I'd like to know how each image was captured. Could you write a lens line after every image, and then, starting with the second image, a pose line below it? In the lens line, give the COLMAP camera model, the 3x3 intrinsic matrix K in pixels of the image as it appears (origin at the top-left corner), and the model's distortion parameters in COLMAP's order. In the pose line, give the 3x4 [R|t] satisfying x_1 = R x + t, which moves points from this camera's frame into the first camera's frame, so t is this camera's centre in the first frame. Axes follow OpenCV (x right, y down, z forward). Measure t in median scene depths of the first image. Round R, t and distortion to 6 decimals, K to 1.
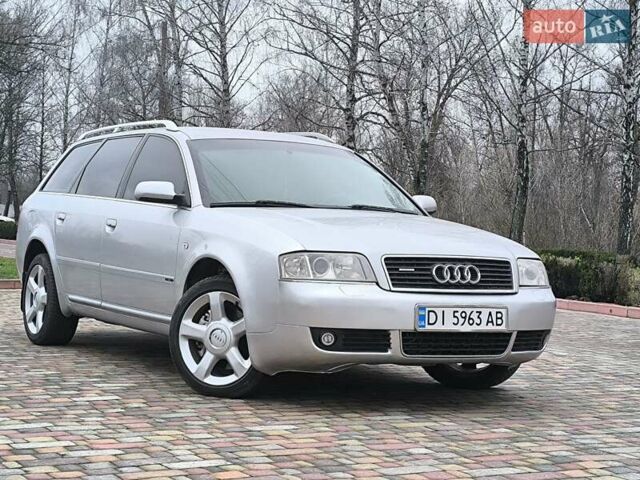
lens RADIAL K [[1338.0, 0, 320.0], [0, 1338.0, 240.0], [0, 0, 1]] dist [0.128862, -0.029847]
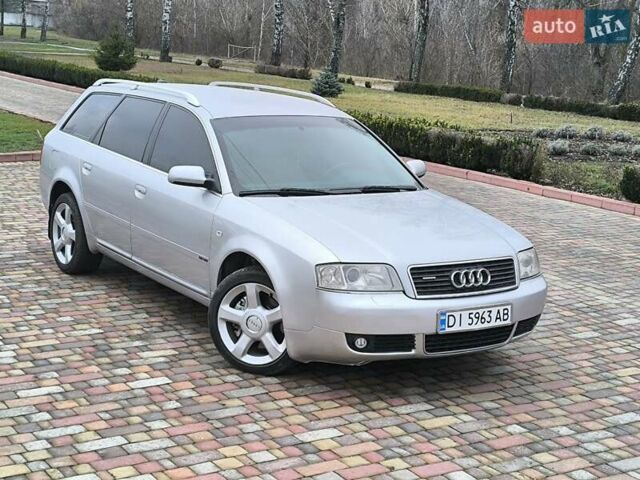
lens RADIAL K [[1094.1, 0, 320.0], [0, 1094.1, 240.0], [0, 0, 1]] dist [0.112651, -0.058122]
pose [[0.997182, -0.001726, 0.075001, -0.092391], [-0.011758, 0.983784, 0.178974, -0.166707], [-0.074093, -0.179351, 0.980991, 0.106101]]
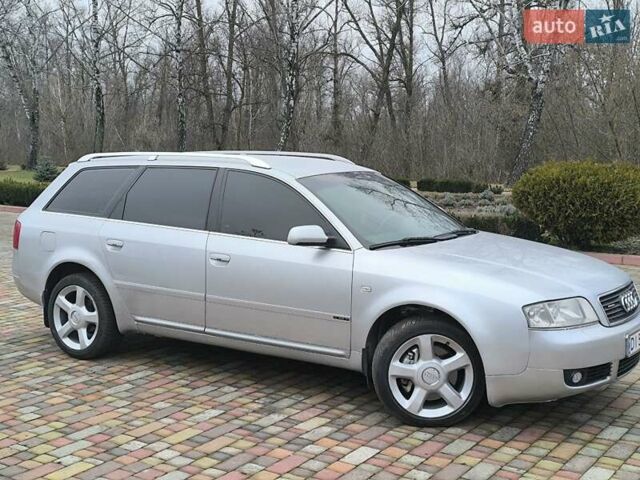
lens RADIAL K [[864.4, 0, 320.0], [0, 864.4, 240.0], [0, 0, 1]] dist [0.093835, -0.031776]
pose [[0.886709, -0.089387, 0.453605, -0.487122], [0.035954, 0.991492, 0.125100, -0.135209], [-0.460929, -0.094618, 0.882379, 0.431171]]
